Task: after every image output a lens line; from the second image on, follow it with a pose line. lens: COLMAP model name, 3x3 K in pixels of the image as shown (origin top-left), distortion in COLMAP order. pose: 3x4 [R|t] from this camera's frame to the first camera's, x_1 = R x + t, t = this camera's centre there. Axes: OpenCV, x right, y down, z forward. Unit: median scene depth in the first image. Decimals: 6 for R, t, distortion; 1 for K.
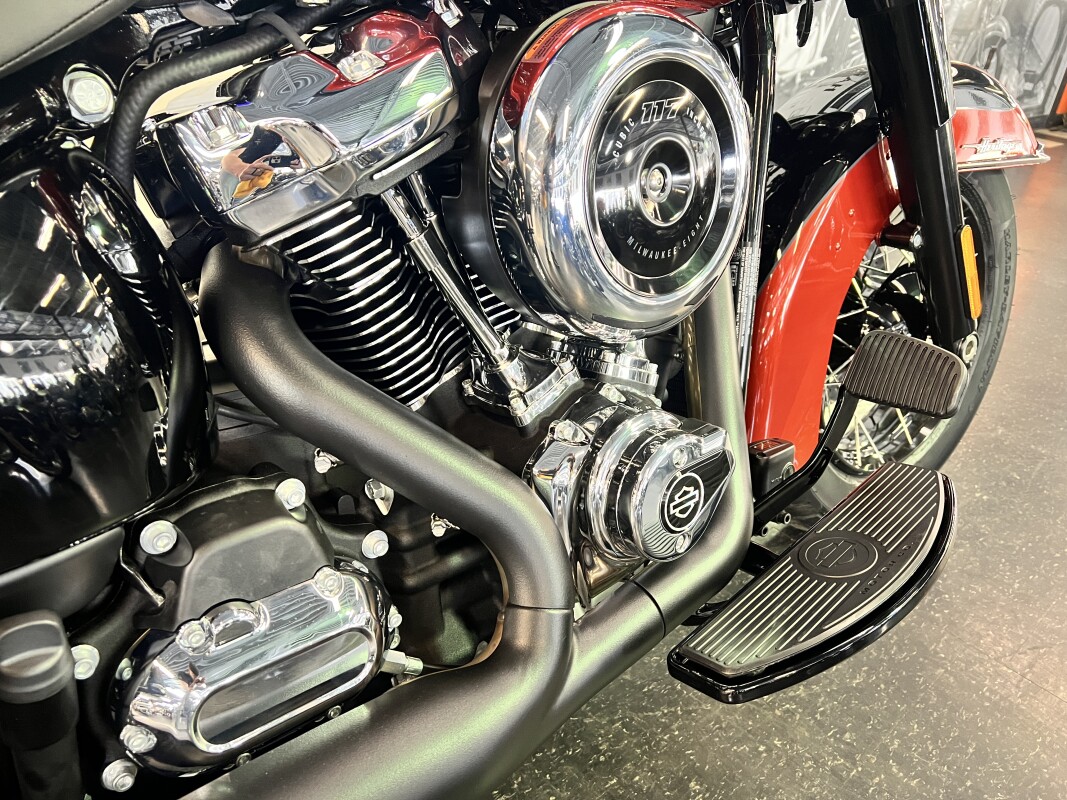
lens RADIAL K [[806.4, 0, 533.5], [0, 806.4, 400.0], [0, 0, 1]] dist [0.043235, -0.047964]
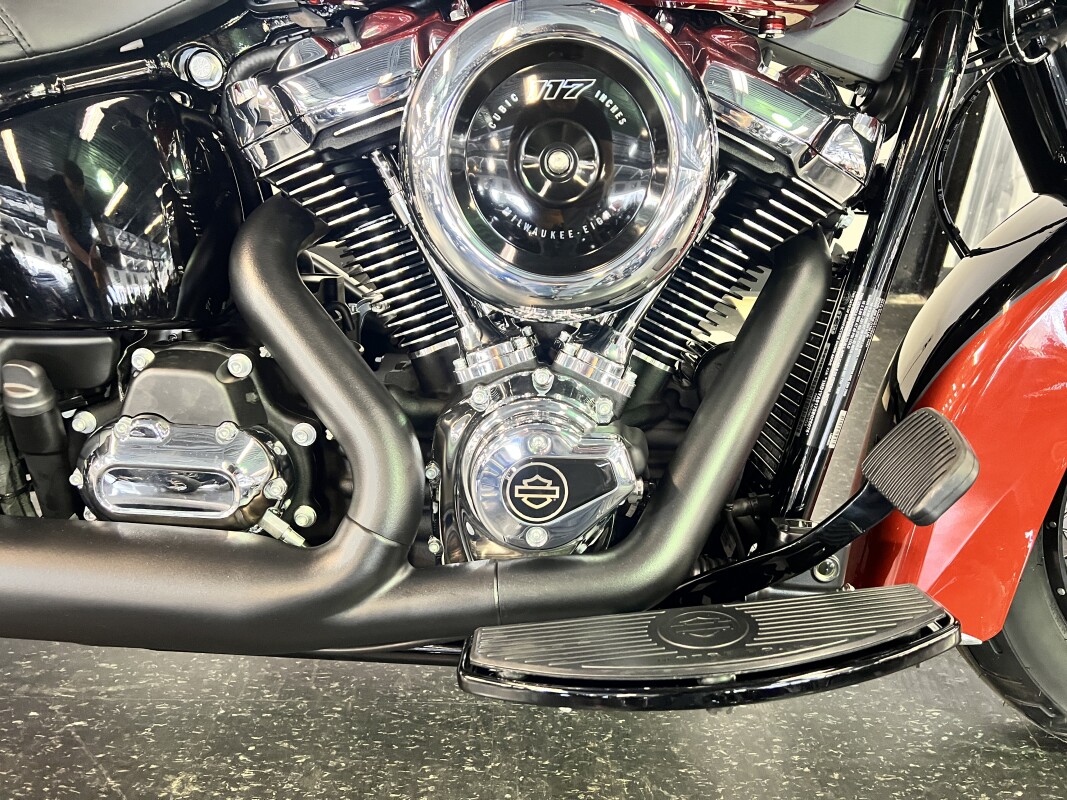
lens RADIAL K [[806.4, 0, 533.5], [0, 806.4, 400.0], [0, 0, 1]] dist [0.043235, -0.047964]
pose [[0.747849, 0.239149, -0.619298, 0.846732], [-0.294076, 0.955681, 0.013928, 0.009720], [0.595182, 0.171705, 0.785033, 0.245309]]
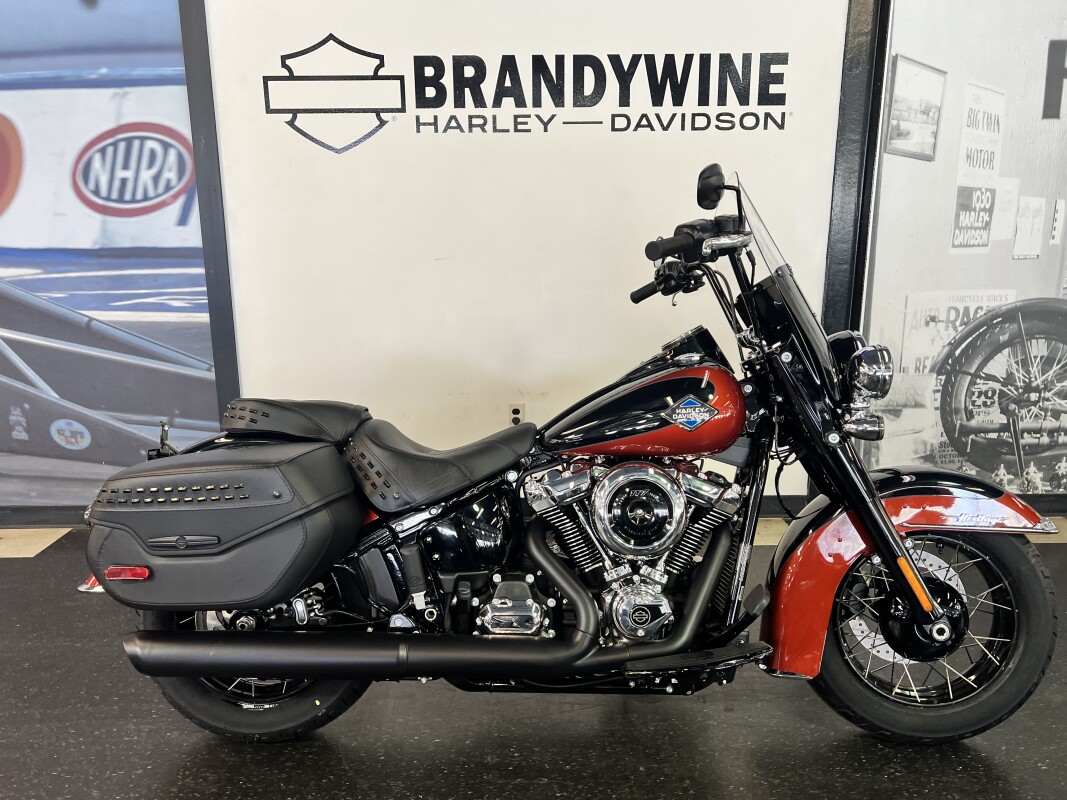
lens RADIAL K [[806.4, 0, 533.5], [0, 806.4, 400.0], [0, 0, 1]] dist [0.043235, -0.047964]
pose [[0.755968, 0.049071, -0.652767, 2.049133], [-0.249536, 0.943494, -0.218062, 0.139625], [0.605181, 0.327737, 0.725496, -1.927971]]
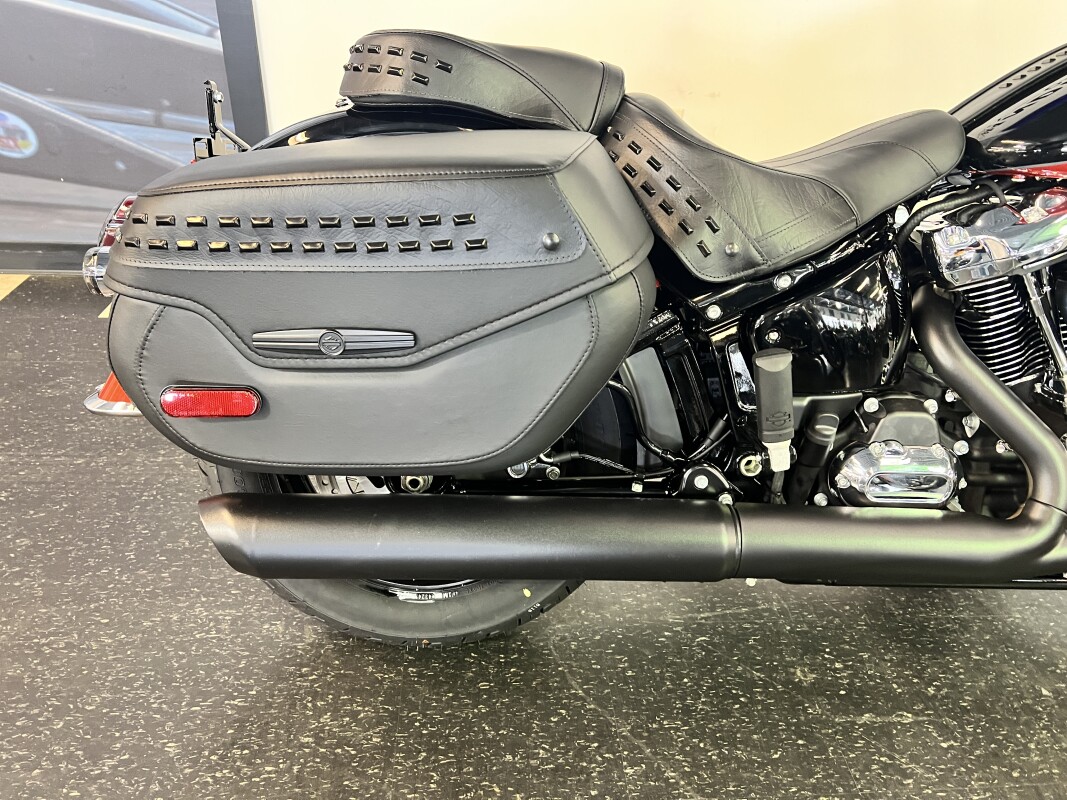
lens RADIAL K [[806.4, 0, 533.5], [0, 806.4, 400.0], [0, 0, 1]] dist [0.043235, -0.047964]
pose [[0.786183, 0.257858, -0.561627, 0.065528], [-0.268125, 0.961124, 0.065947, 0.223864], [0.556798, 0.098740, 0.824758, -1.240094]]
